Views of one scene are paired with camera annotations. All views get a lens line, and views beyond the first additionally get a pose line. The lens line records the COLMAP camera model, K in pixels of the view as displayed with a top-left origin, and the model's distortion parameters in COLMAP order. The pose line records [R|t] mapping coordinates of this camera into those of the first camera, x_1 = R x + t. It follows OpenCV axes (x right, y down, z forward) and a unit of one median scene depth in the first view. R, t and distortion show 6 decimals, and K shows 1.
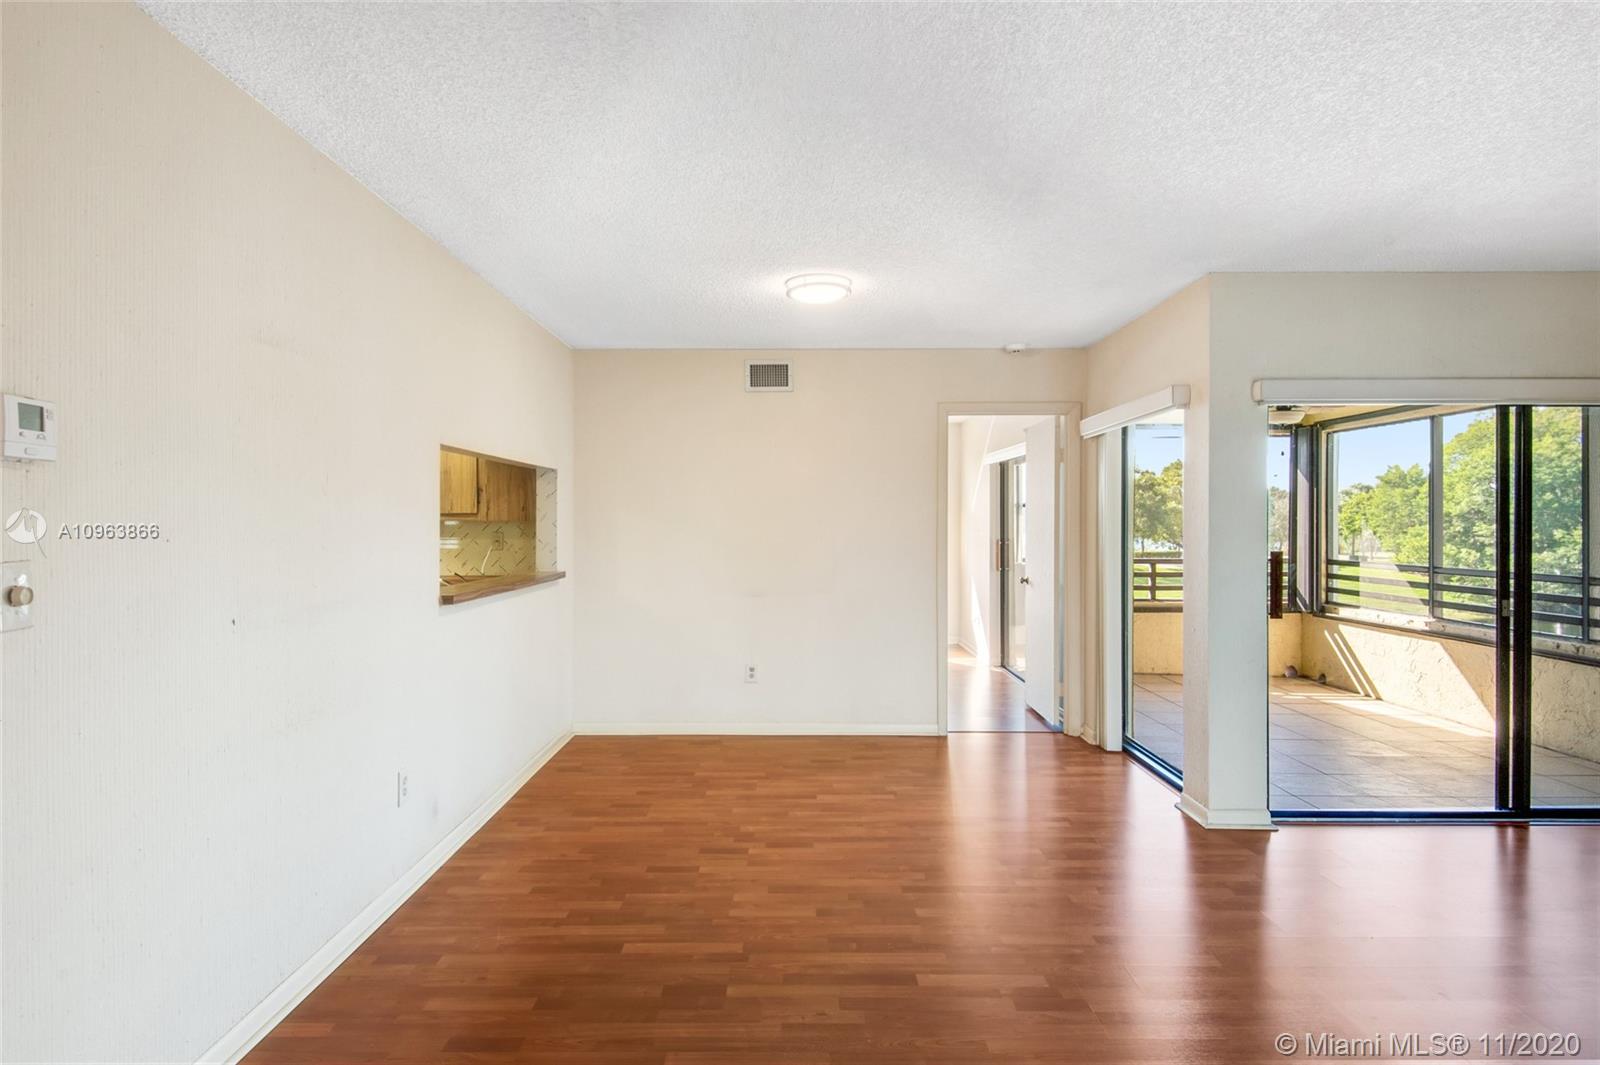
lens RADIAL K [[883.8, 0, 801.6], [0, 883.8, 528.0], [0, 0, 1]] dist [0.036796, -0.026924]
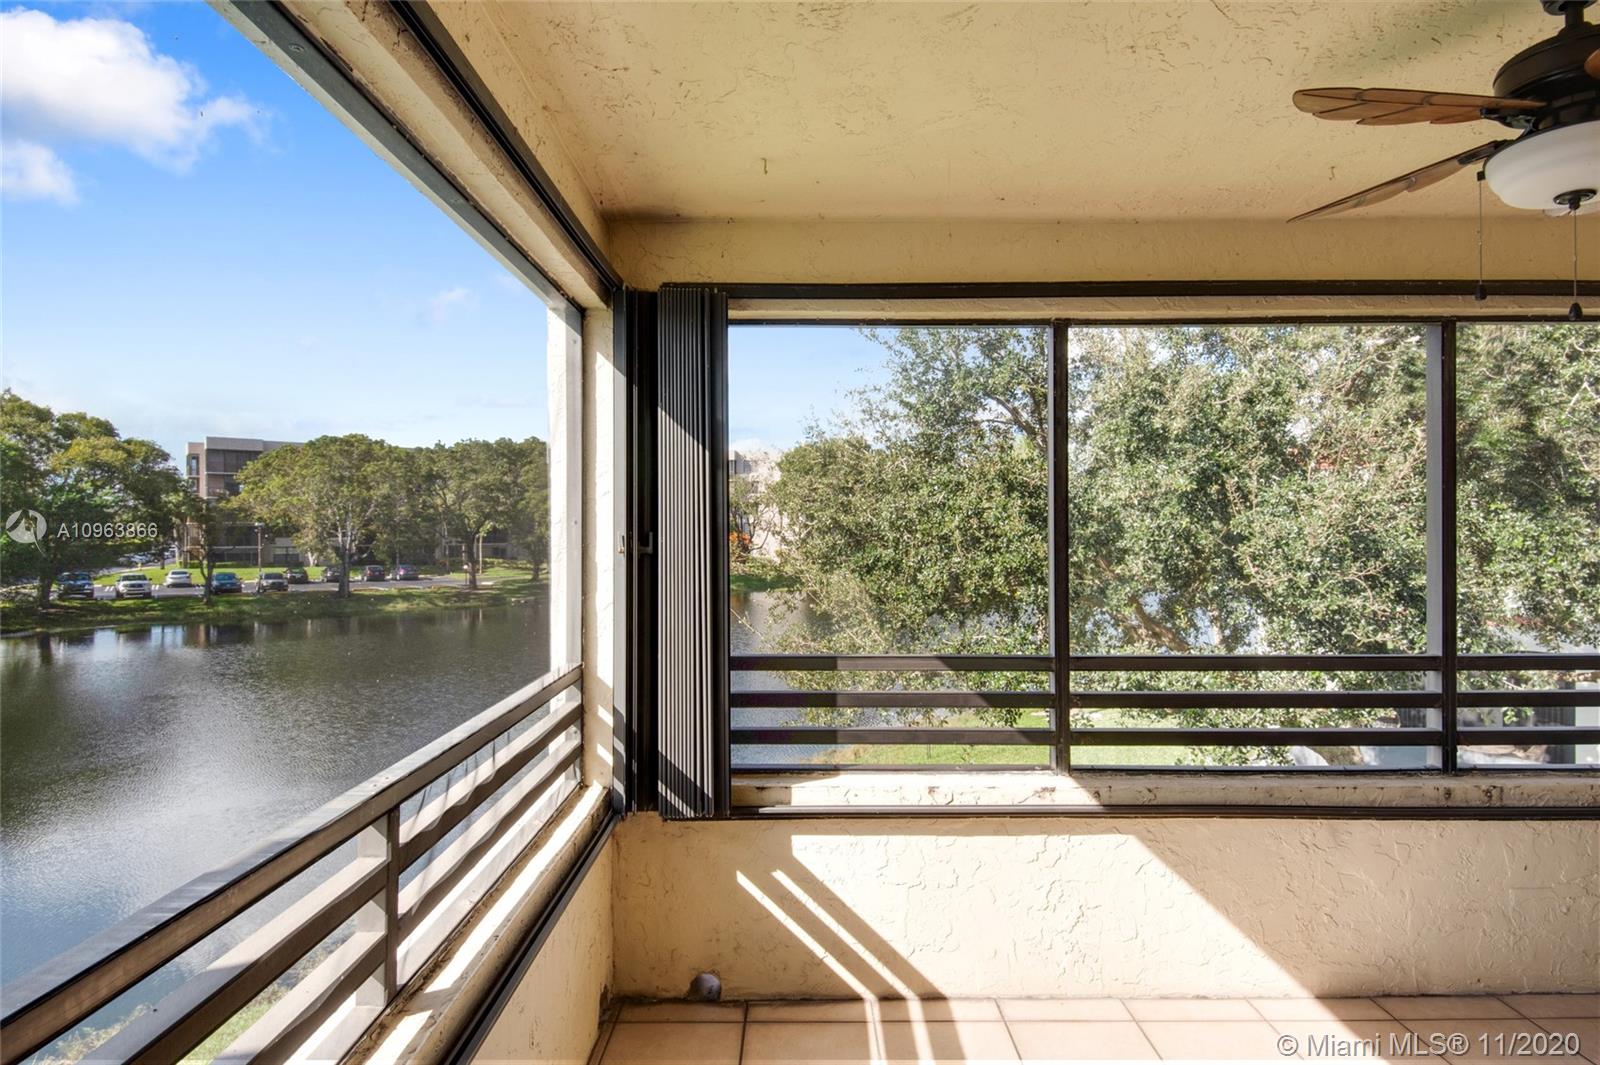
lens RADIAL K [[883.8, 0, 781.1], [0, 883.8, 525.0], [0, 0, 1]] dist [0.036796, -0.026924]
pose [[0.029051, 0.004699, 0.999567, 0.313871], [0.010474, 0.999933, -0.005005, -0.028097], [-0.999523, 0.010615, 0.029000, 1.393545]]
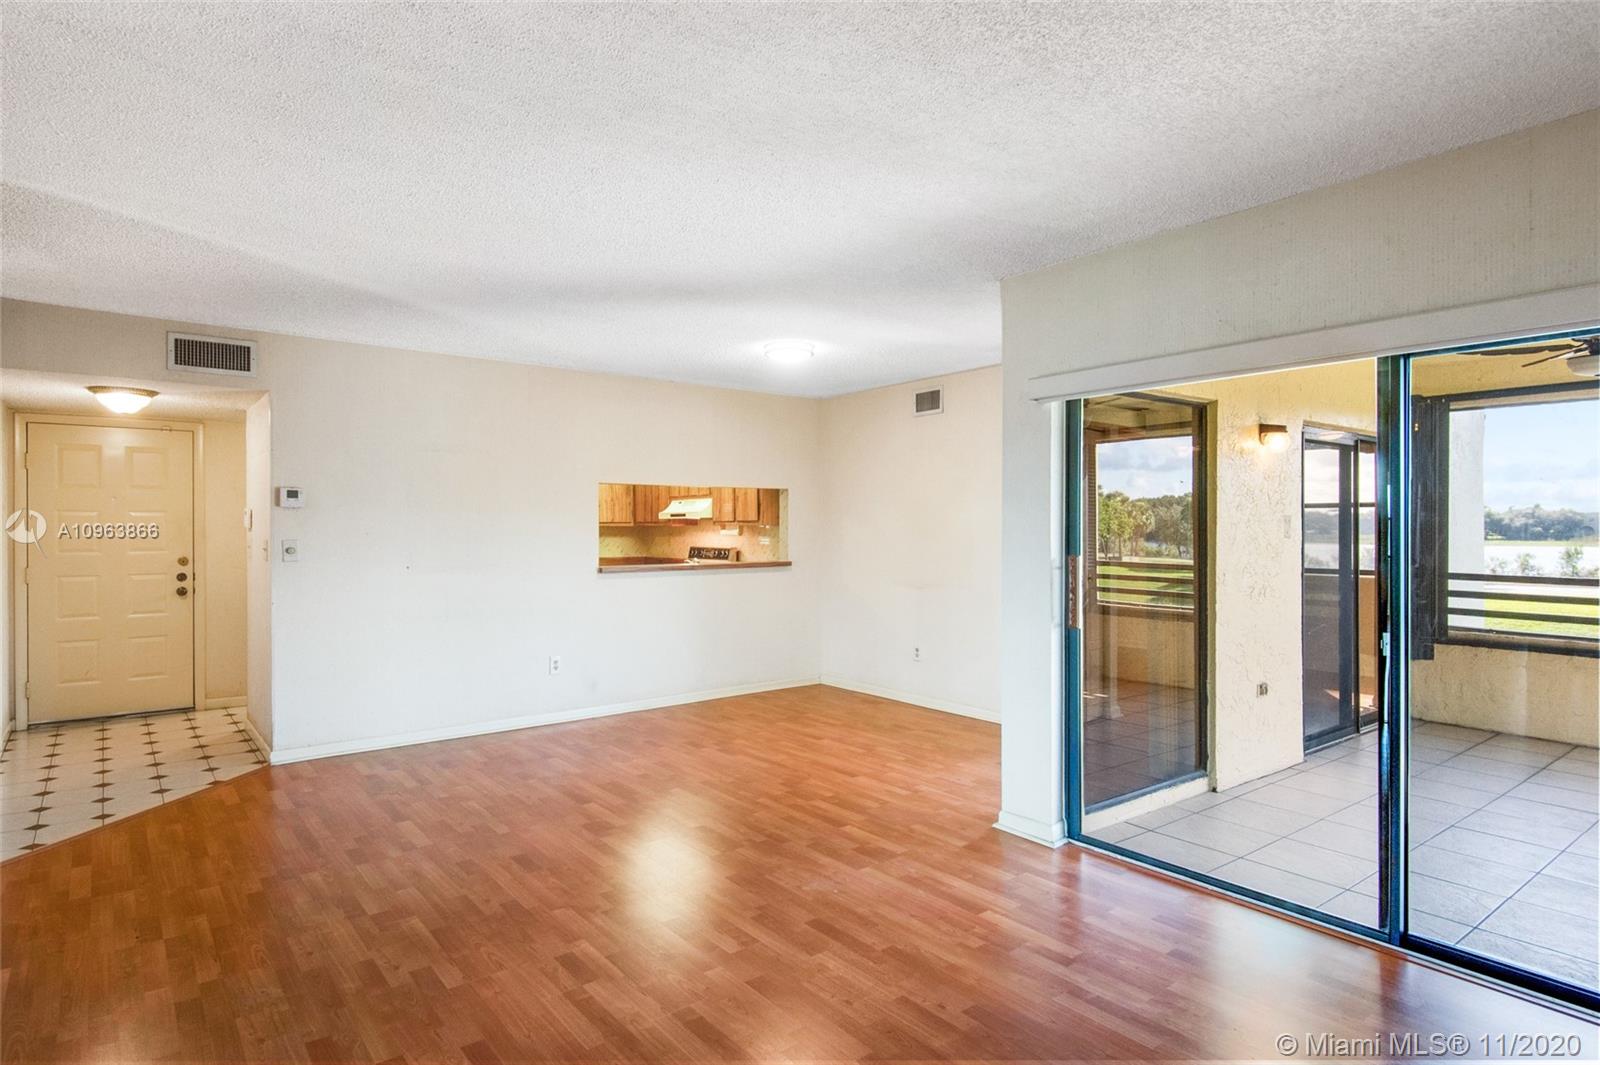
lens RADIAL K [[883.8, 0, 797.7], [0, 883.8, 529.5], [0, 0, 1]] dist [0.036796, -0.026924]
pose [[0.606525, 0.000495, -0.795064, 0.803030], [-0.003170, 0.999993, -0.001796, 0.000833], [0.795058, 0.003610, 0.606523, 0.150575]]
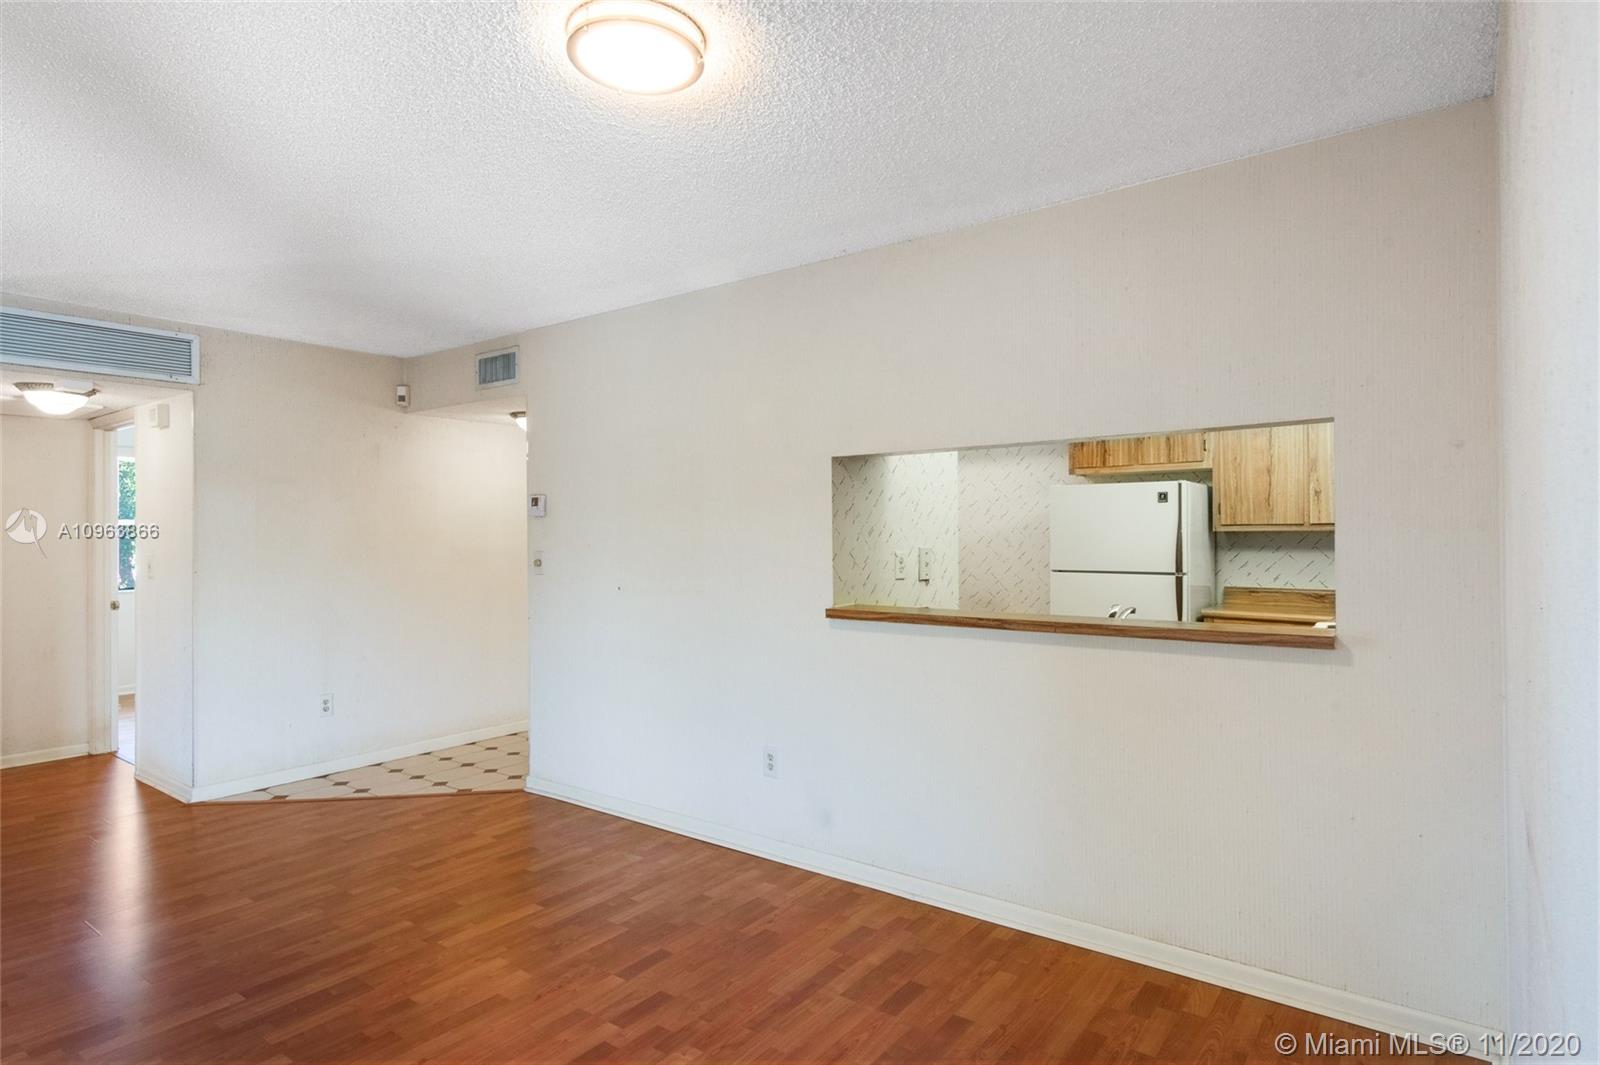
lens RADIAL K [[871.5, 0, 789.4], [0, 871.5, 527.6], [0, 0, 1]] dist [0.004736, 0.000350]
pose [[-0.616156, -0.005692, -0.787603, 0.252231], [0.001009, 0.999967, -0.008016, -0.003756], [0.787623, -0.005734, -0.616130, 1.003084]]
